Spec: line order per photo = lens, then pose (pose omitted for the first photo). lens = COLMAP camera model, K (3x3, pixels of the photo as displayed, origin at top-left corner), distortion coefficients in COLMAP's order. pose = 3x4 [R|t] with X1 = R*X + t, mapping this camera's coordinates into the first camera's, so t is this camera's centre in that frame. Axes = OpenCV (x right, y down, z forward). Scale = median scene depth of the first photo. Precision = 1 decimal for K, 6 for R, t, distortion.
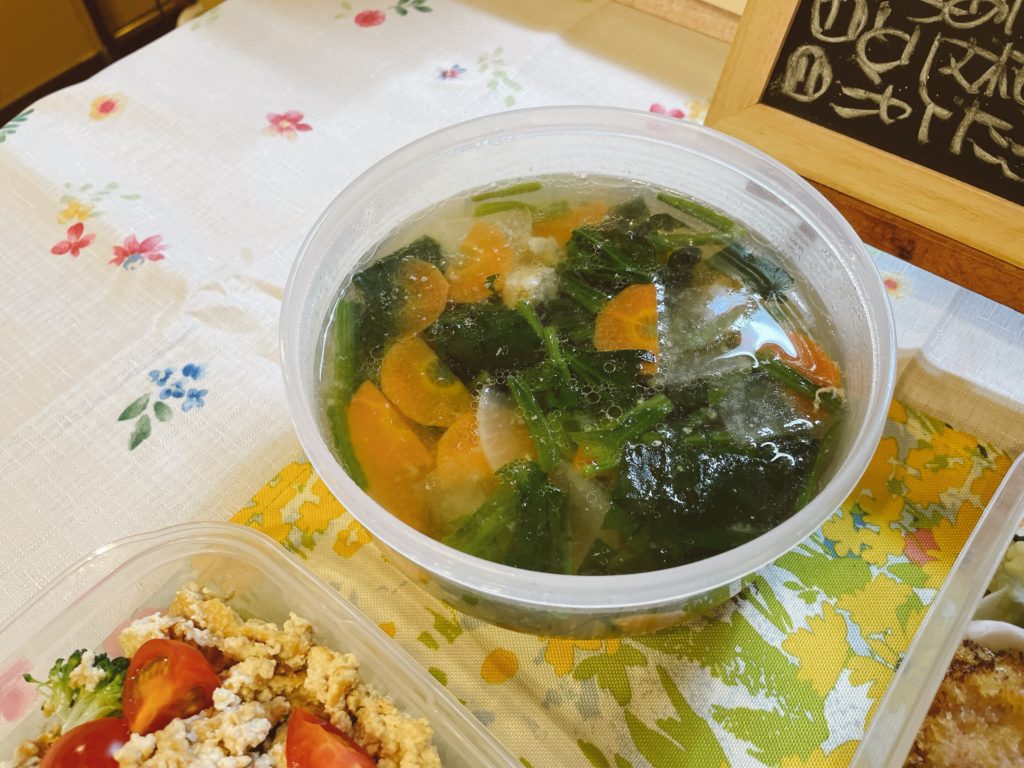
lens RADIAL K [[767.6, 0, 503.4], [0, 767.6, 386.6], [0, 0, 1]] dist [0.075241, -0.113704]
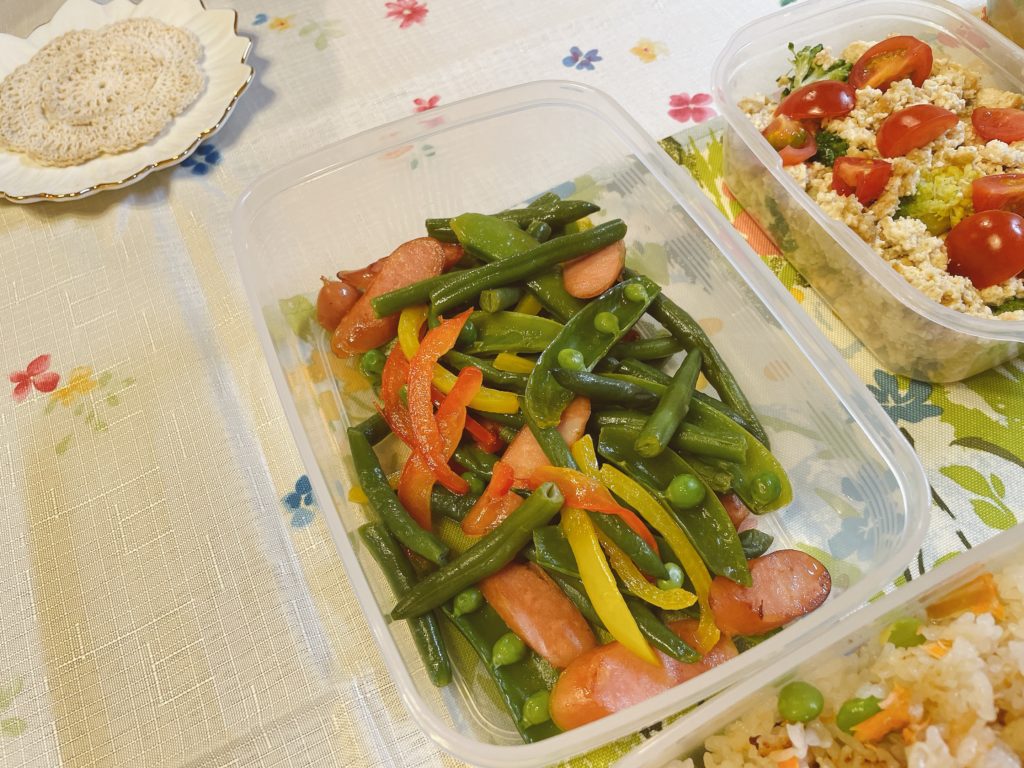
lens RADIAL K [[756.7, 0, 500.6], [0, 756.7, 380.2], [0, 0, 1]] dist [0.076186, -0.105256]
pose [[0.904952, 0.351105, -0.240389, -0.402213], [-0.331177, 0.935882, 0.120195, 0.743123], [0.267177, -0.029159, 0.963206, -0.457640]]
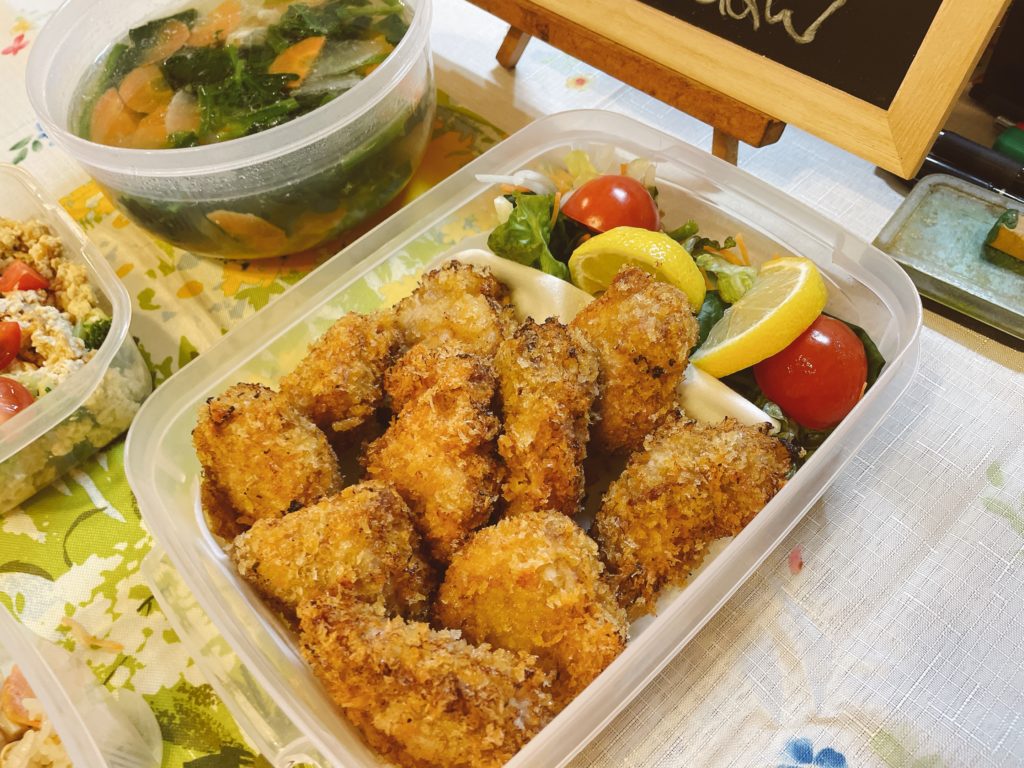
lens RADIAL K [[767.6, 0, 503.4], [0, 767.6, 386.6], [0, 0, 1]] dist [0.075241, -0.113704]
pose [[0.987524, 0.080278, -0.135472, 0.715384], [-0.075746, 0.996392, 0.038289, 0.397145], [0.138057, -0.027550, 0.990041, -0.345173]]
